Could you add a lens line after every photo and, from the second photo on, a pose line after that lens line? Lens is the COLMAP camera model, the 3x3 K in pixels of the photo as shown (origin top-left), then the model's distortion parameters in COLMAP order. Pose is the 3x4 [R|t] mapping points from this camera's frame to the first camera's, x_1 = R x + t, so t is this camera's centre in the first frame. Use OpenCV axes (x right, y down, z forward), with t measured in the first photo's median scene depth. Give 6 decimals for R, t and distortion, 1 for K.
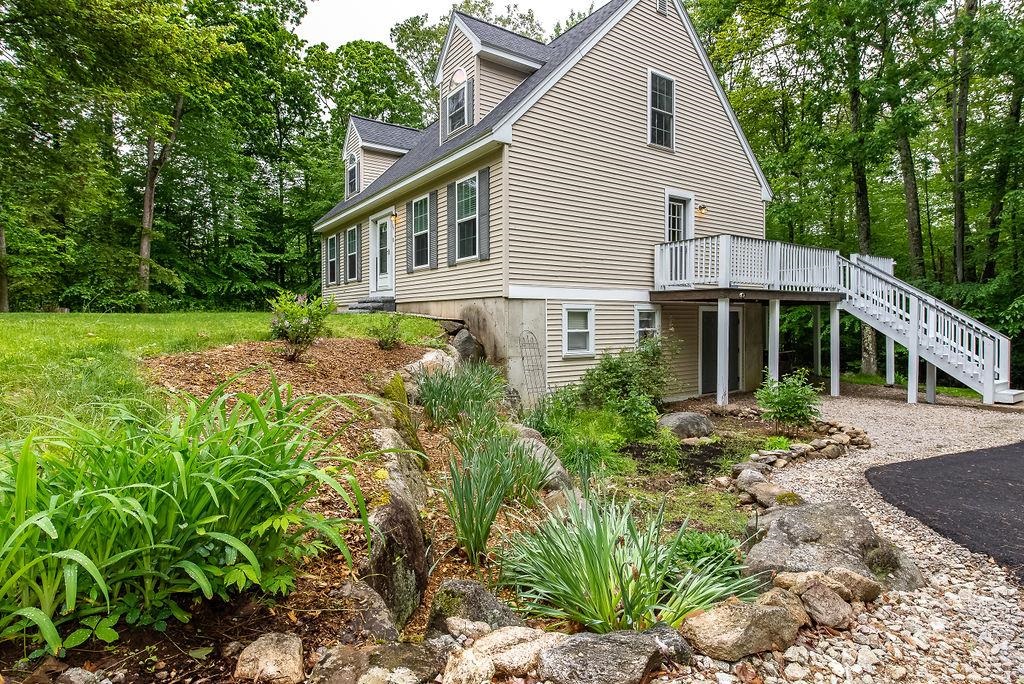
lens RADIAL K [[526.4, 0, 508.9], [0, 526.4, 318.7], [0, 0, 1]] dist [0.000862, 0.000048]
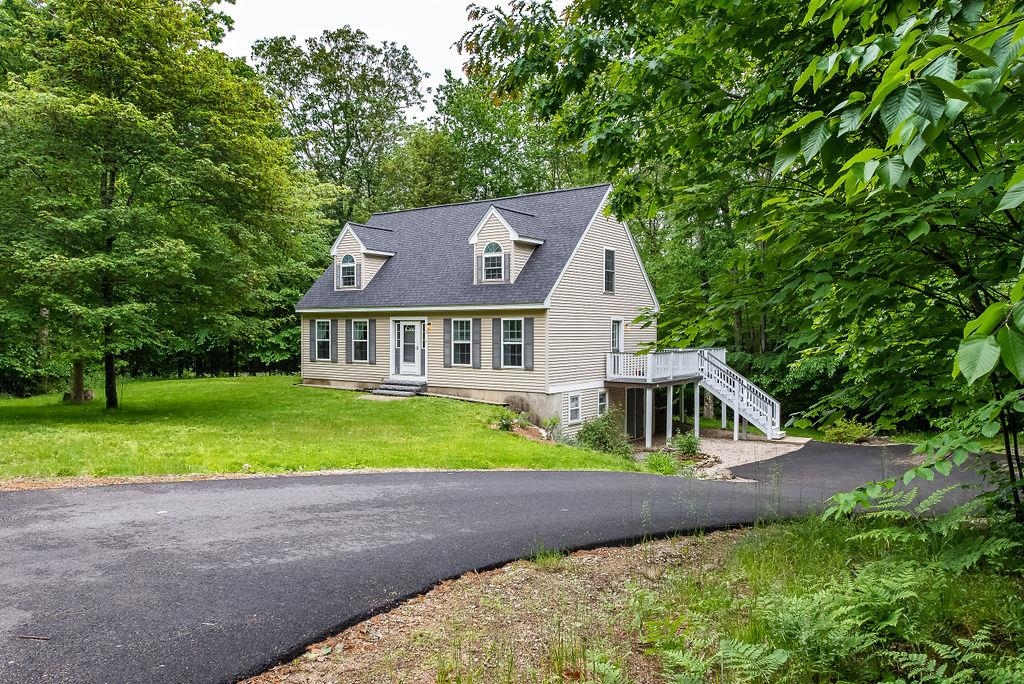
lens RADIAL K [[690.4, 0, 512.0], [0, 690.4, 342.0], [0, 0, 1]] dist [0.000290, 0.000034]
pose [[0.941396, -0.000937, 0.337301, -0.732489], [-0.000710, 0.999988, 0.004759, -0.182720], [-0.337301, -0.004719, 0.941385, -0.938606]]
